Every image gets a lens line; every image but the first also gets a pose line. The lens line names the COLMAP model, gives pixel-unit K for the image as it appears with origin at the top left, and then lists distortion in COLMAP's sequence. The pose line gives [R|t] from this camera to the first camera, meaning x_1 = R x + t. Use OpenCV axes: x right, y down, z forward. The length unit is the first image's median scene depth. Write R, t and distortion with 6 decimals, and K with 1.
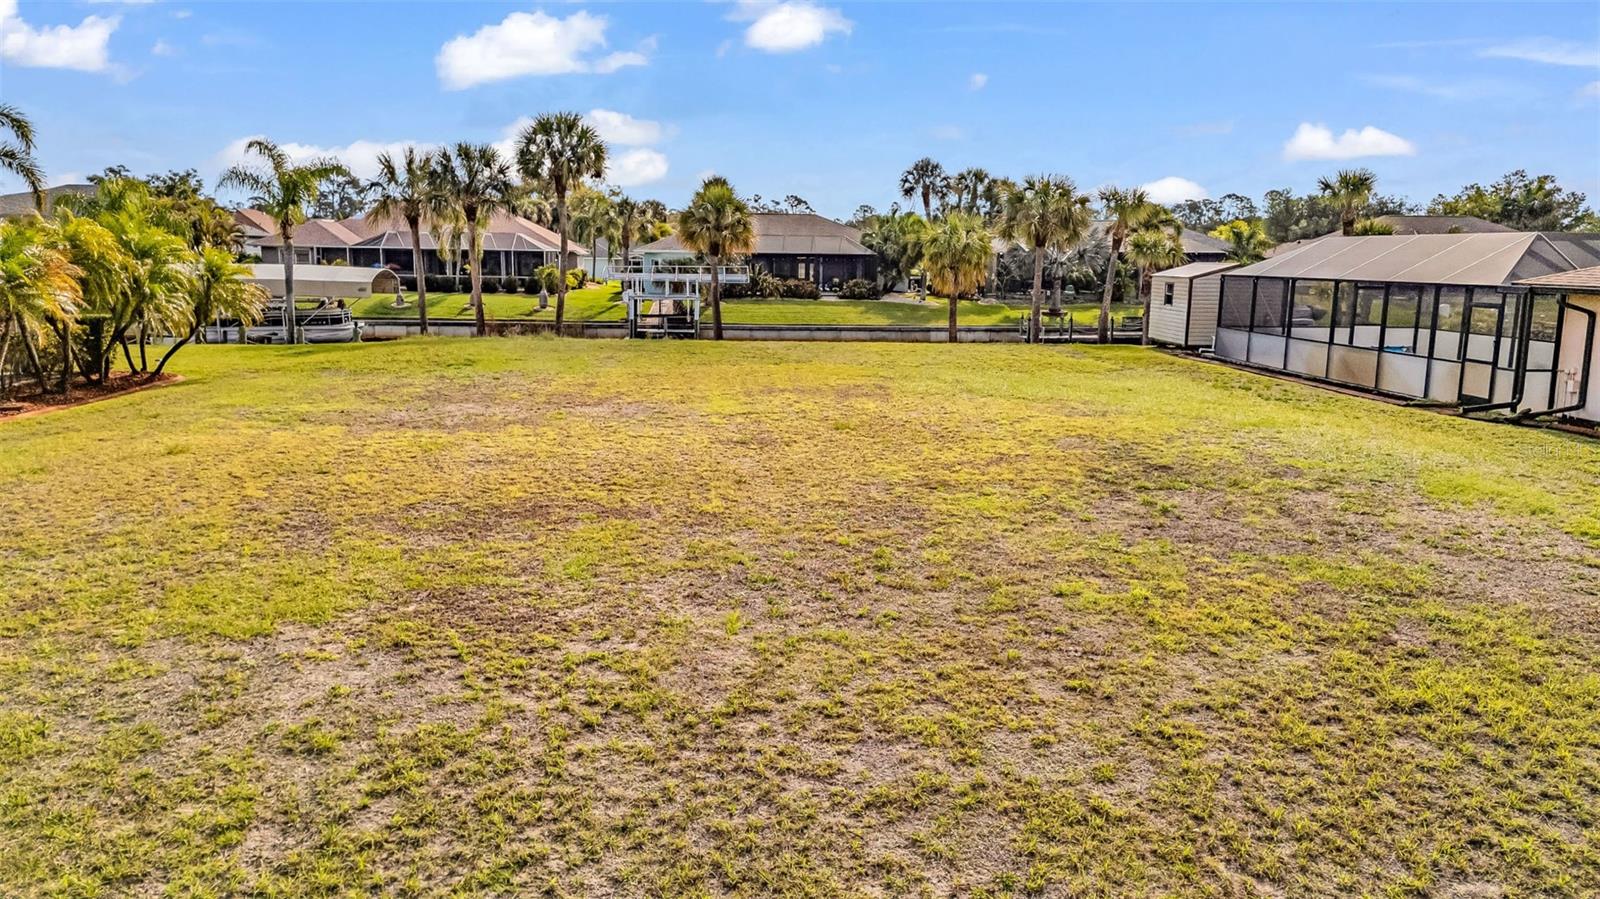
lens RADIAL K [[1169.0, 0, 801.2], [0, 1169.0, 441.8], [0, 0, 1]] dist [0.077465, -0.071916]
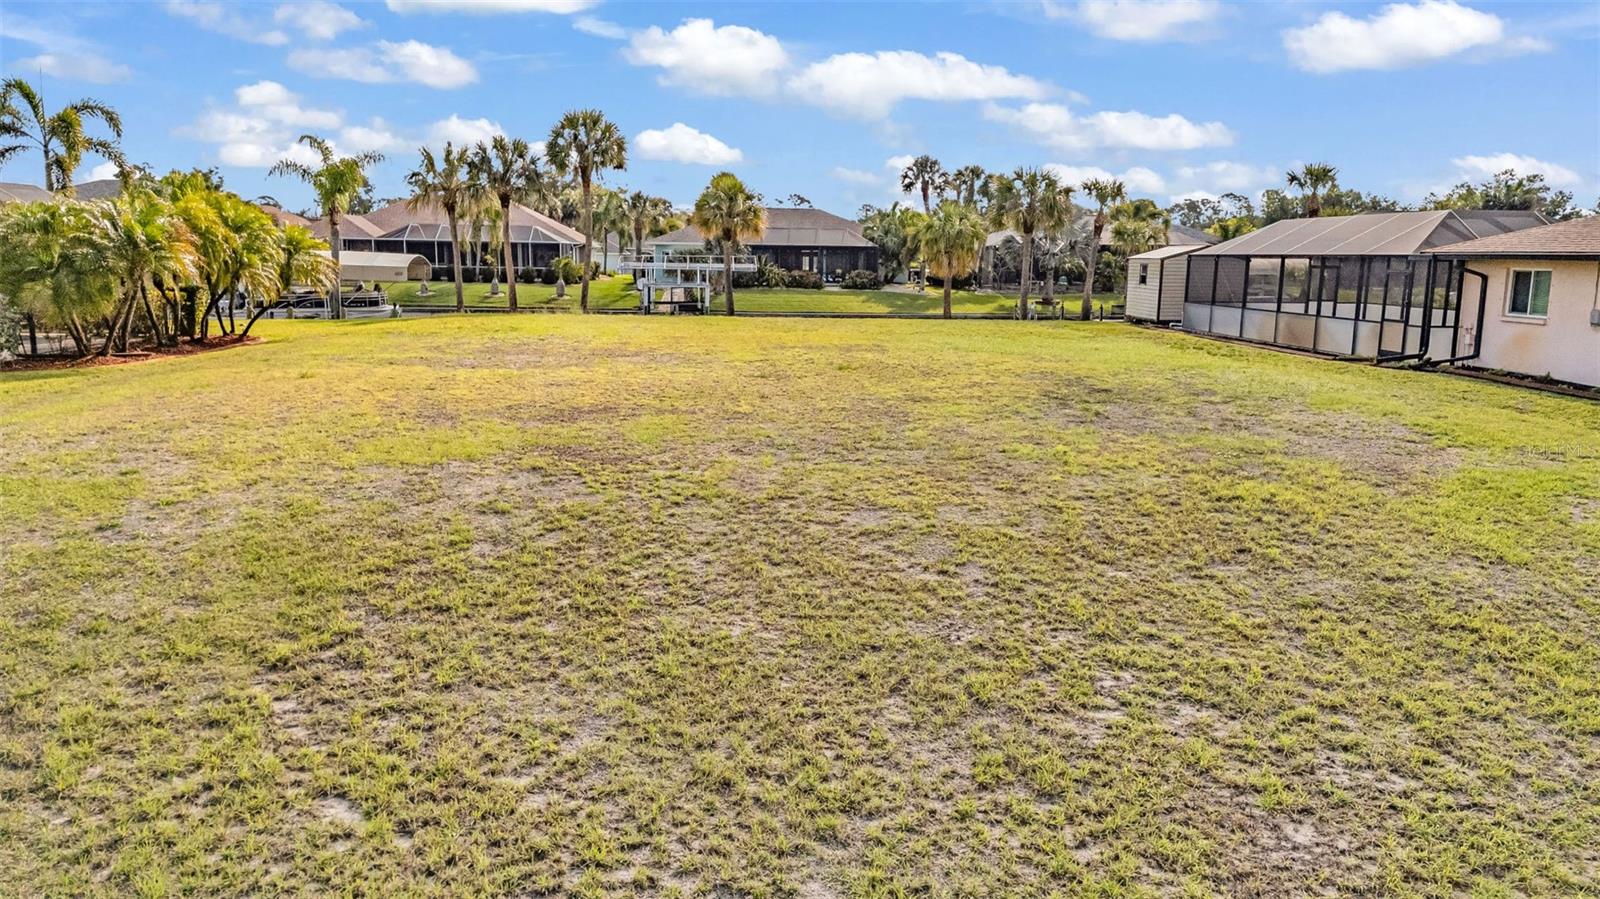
lens RADIAL K [[1169.0, 0, 805.6], [0, 1169.0, 439.8], [0, 0, 1]] dist [0.077465, -0.071916]
pose [[0.999999, -0.000395, 0.001484, -0.004431], [0.000399, 0.999997, -0.002277, 0.042639], [-0.001483, 0.002278, 0.999996, -0.129566]]
